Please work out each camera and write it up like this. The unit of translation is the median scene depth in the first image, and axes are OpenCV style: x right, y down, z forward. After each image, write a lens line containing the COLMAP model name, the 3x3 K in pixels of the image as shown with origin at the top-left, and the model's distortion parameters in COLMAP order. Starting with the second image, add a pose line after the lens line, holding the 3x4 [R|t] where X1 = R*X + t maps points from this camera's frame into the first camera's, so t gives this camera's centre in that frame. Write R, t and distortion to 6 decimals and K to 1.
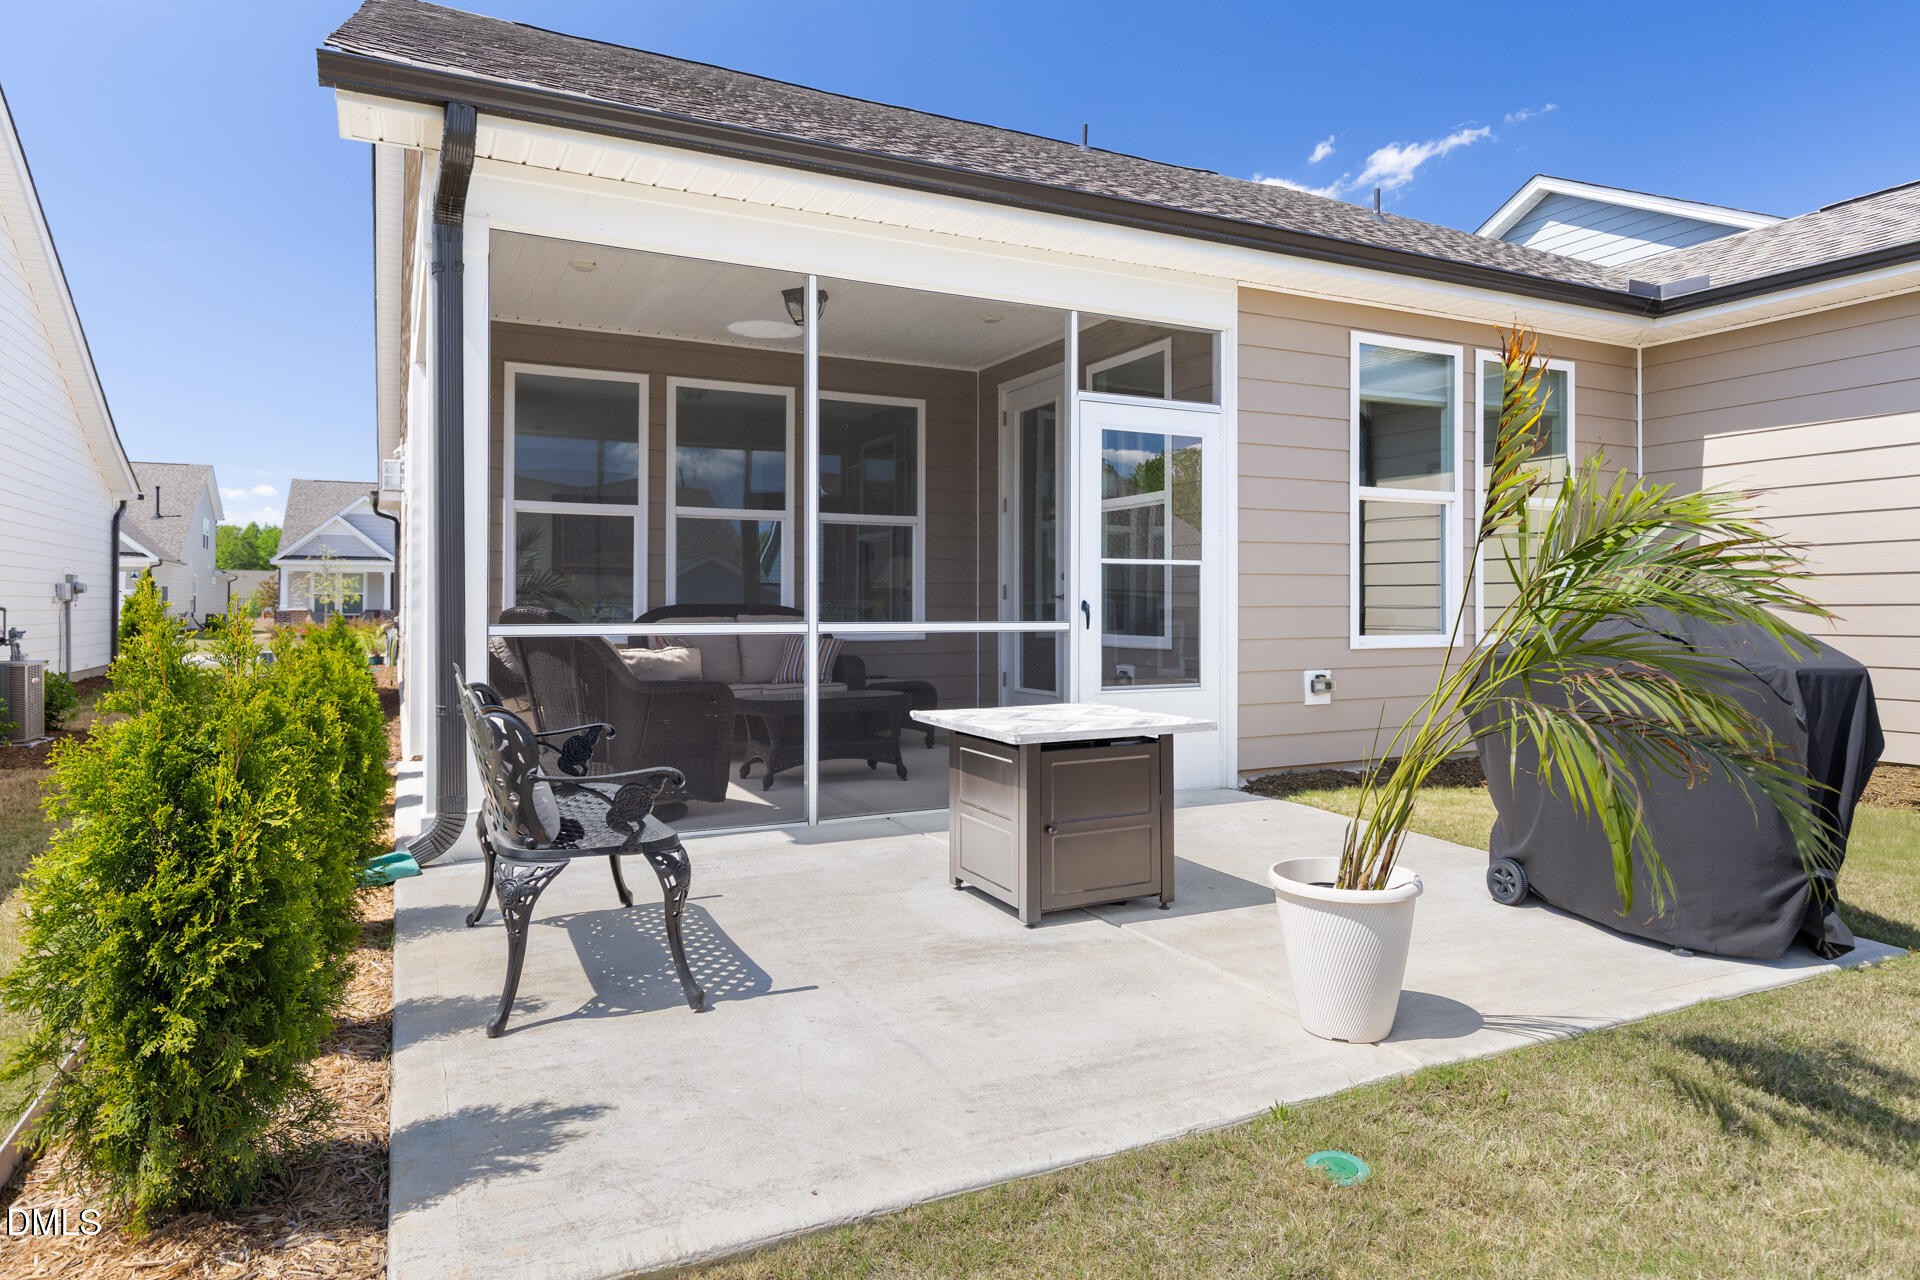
lens RADIAL K [[1137.4, 0, 957.5], [0, 1137.4, 607.3], [0, 0, 1]] dist [0.000593, -0.001069]
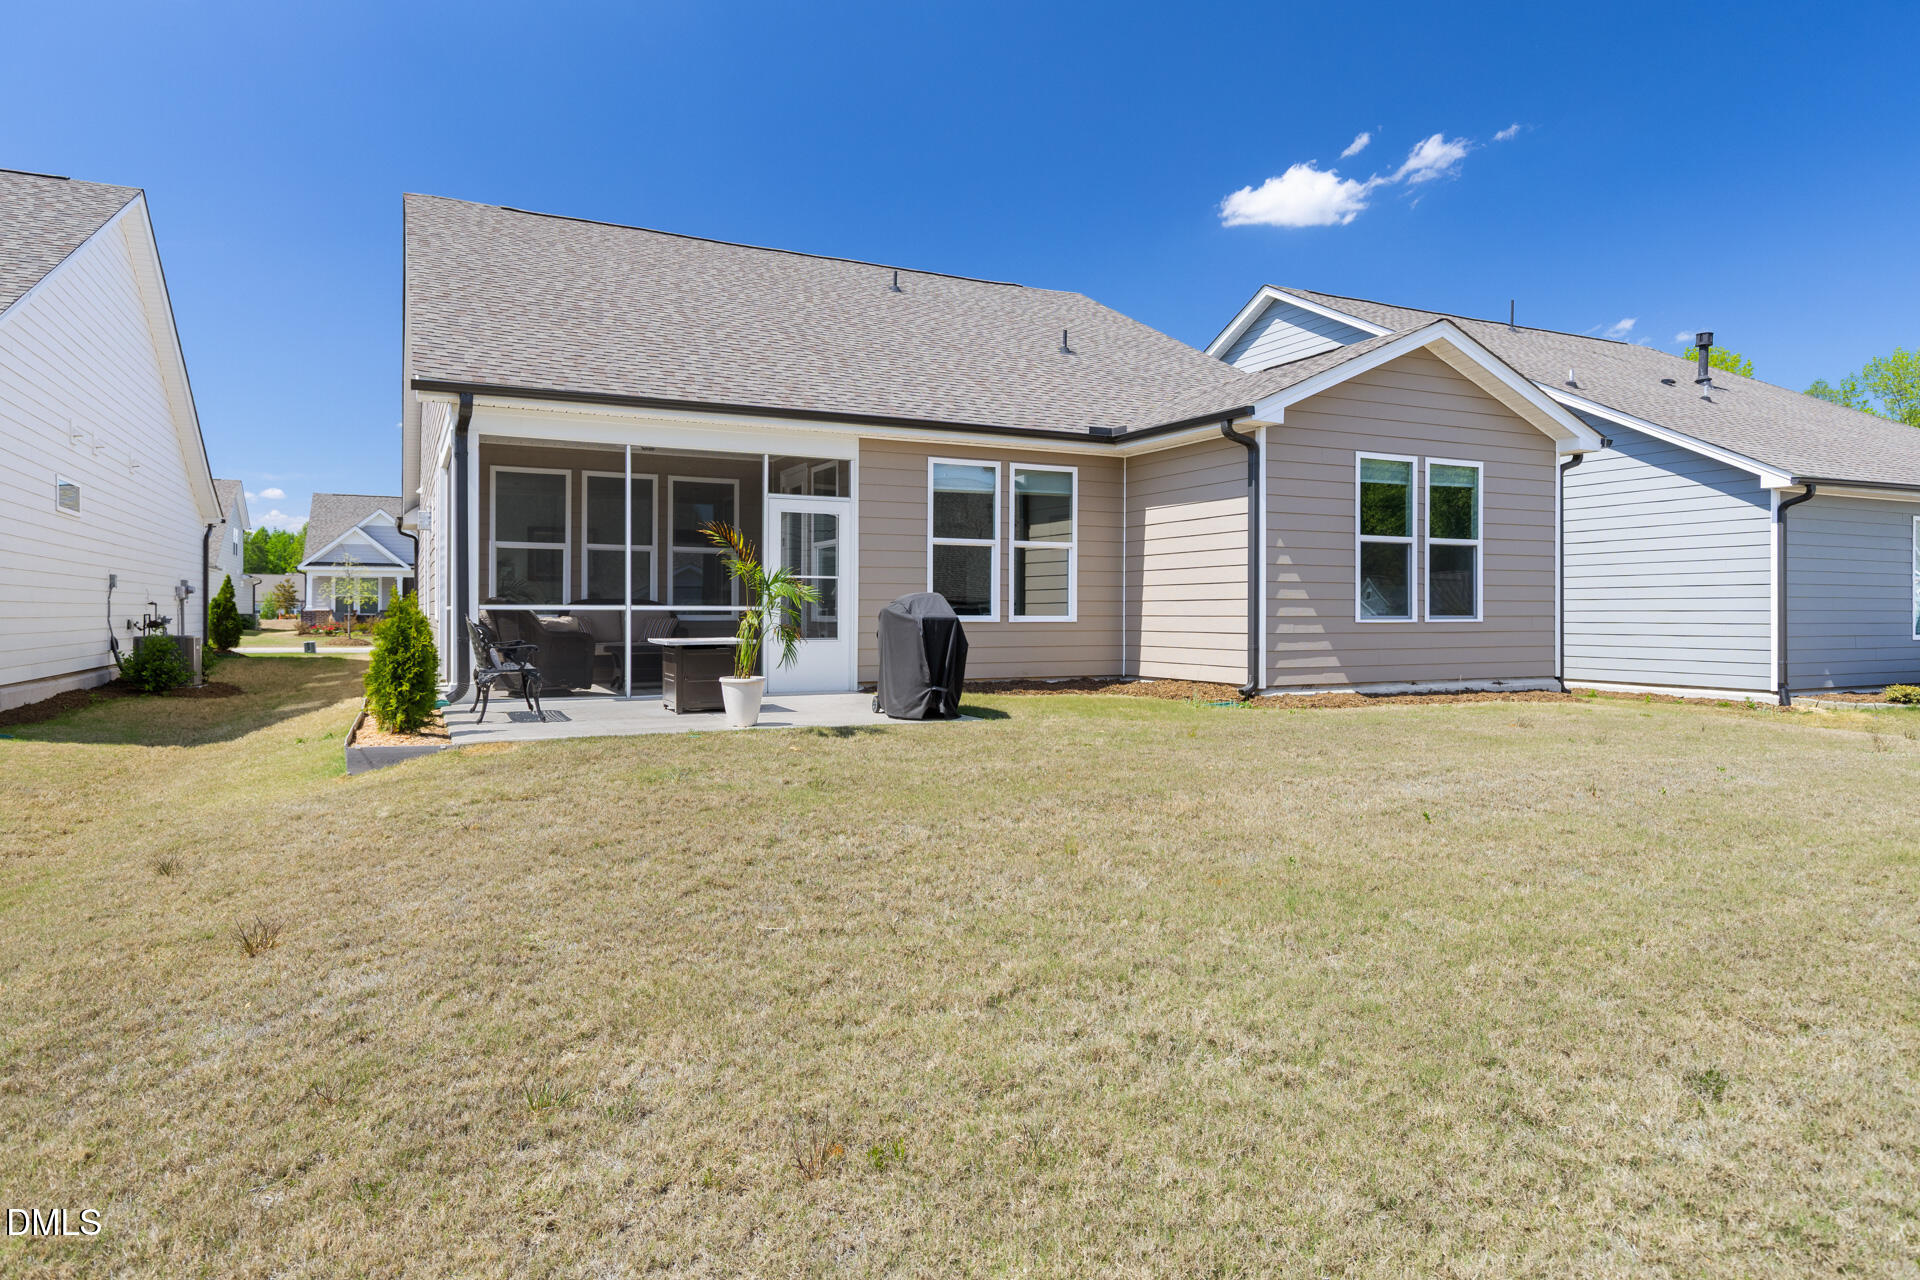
lens RADIAL K [[1125.7, 0, 964.0], [0, 1125.7, 635.4], [0, 0, 1]] dist [-0.003319, -0.000934]
pose [[0.999980, 0.002327, 0.005915, 0.376968], [-0.002449, 0.999781, 0.020797, 0.018749], [-0.005865, -0.020811, 0.999766, -0.871028]]
